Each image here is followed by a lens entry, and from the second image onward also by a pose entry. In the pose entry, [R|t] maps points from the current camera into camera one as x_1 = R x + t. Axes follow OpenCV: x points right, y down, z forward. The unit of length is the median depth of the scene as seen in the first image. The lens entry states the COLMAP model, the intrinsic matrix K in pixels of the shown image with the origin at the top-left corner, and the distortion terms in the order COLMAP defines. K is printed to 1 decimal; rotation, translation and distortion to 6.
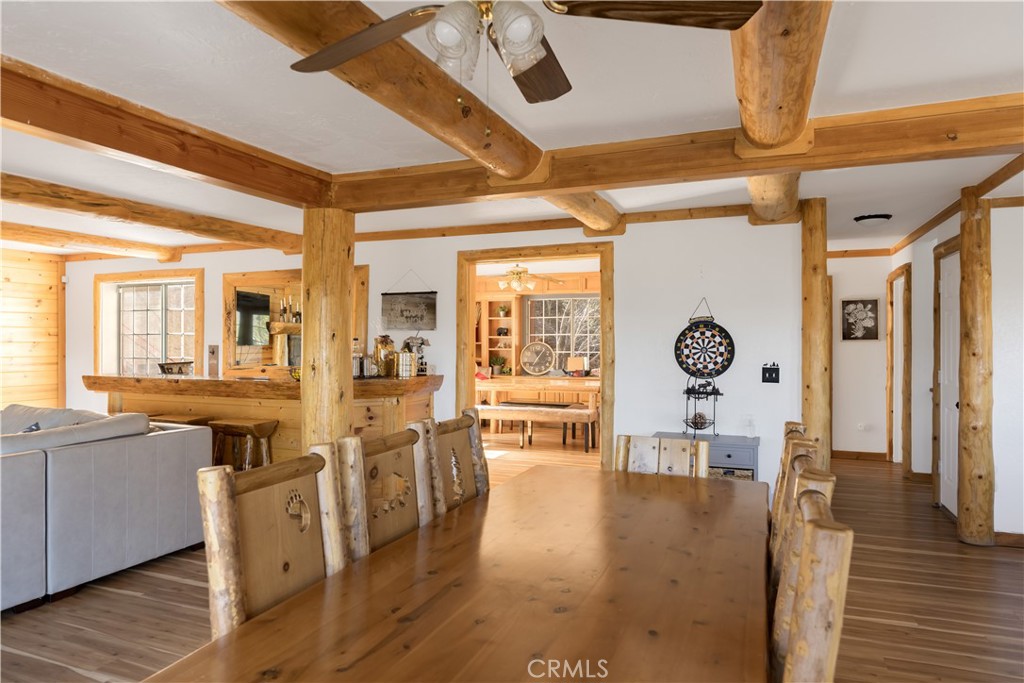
lens RADIAL K [[642.8, 0, 504.0], [0, 642.8, 339.9], [0, 0, 1]] dist [-0.001867, 0.000355]
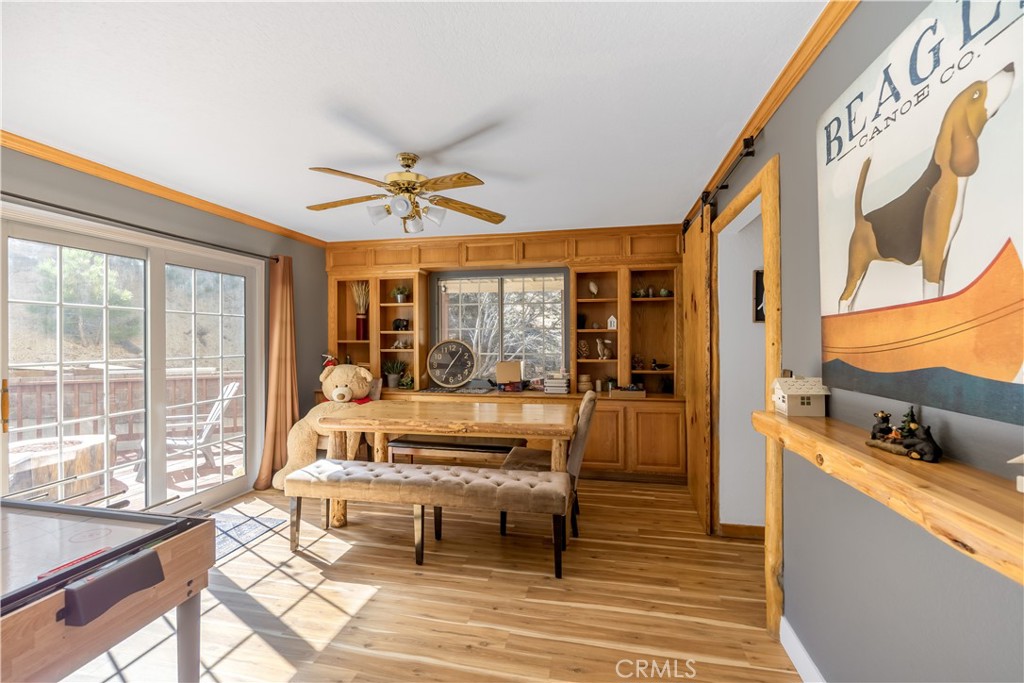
lens RADIAL K [[449.5, 0, 504.5], [0, 449.5, 339.8], [0, 0, 1]] dist [-0.003983, -0.000168]
pose [[0.990047, -0.002382, 0.140716, 0.057781], [0.002527, 0.999996, -0.000854, 0.006305], [-0.140714, 0.001201, 0.990050, 0.754069]]
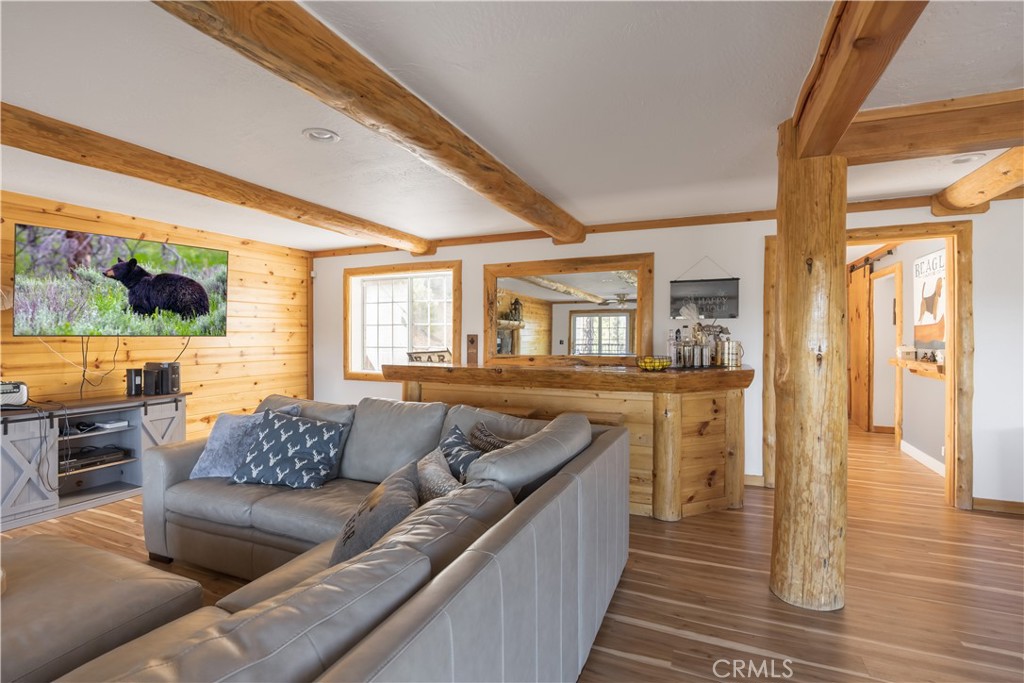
lens RADIAL K [[488.4, 0, 513.1], [0, 488.4, 338.0], [0, 0, 1]] dist [-0.012220, -0.000541]
pose [[0.999378, -0.000826, -0.035259, -0.333676], [0.001128, 0.999963, 0.008551, 0.006568], [0.035250, -0.008585, 0.999342, 0.201074]]
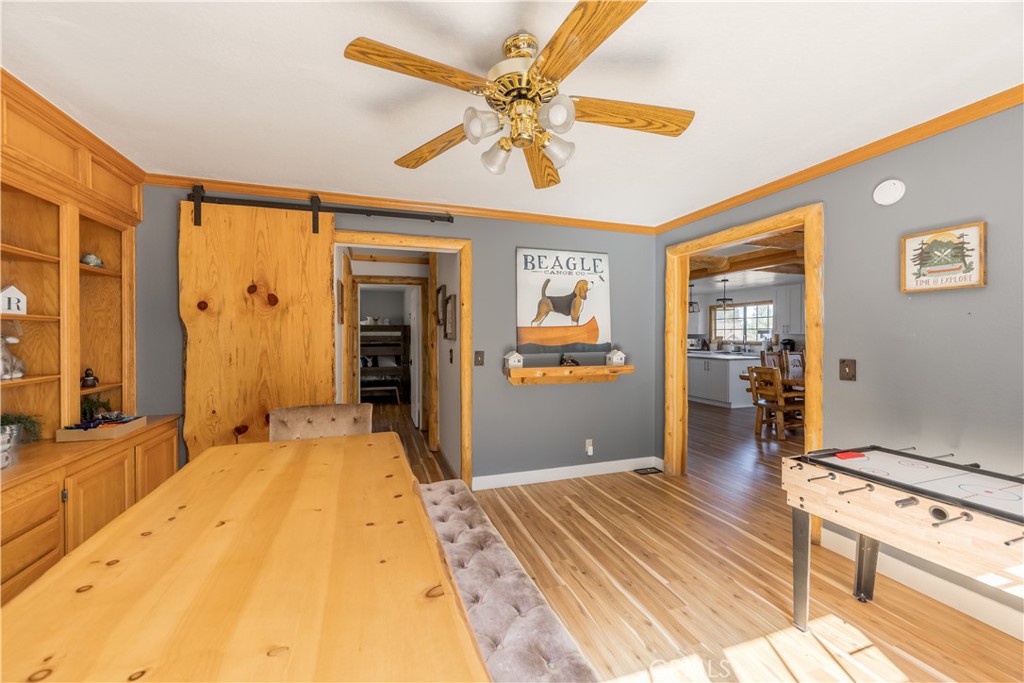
lens RADIAL K [[397.4, 0, 506.5], [0, 397.4, 339.1], [0, 0, 1]] dist [-0.000265, -0.000003]
pose [[-0.641350, -0.002474, 0.767244, -0.127936], [0.003088, 0.999978, 0.005806, 0.007443], [-0.767242, 0.006093, -0.641329, 1.281055]]
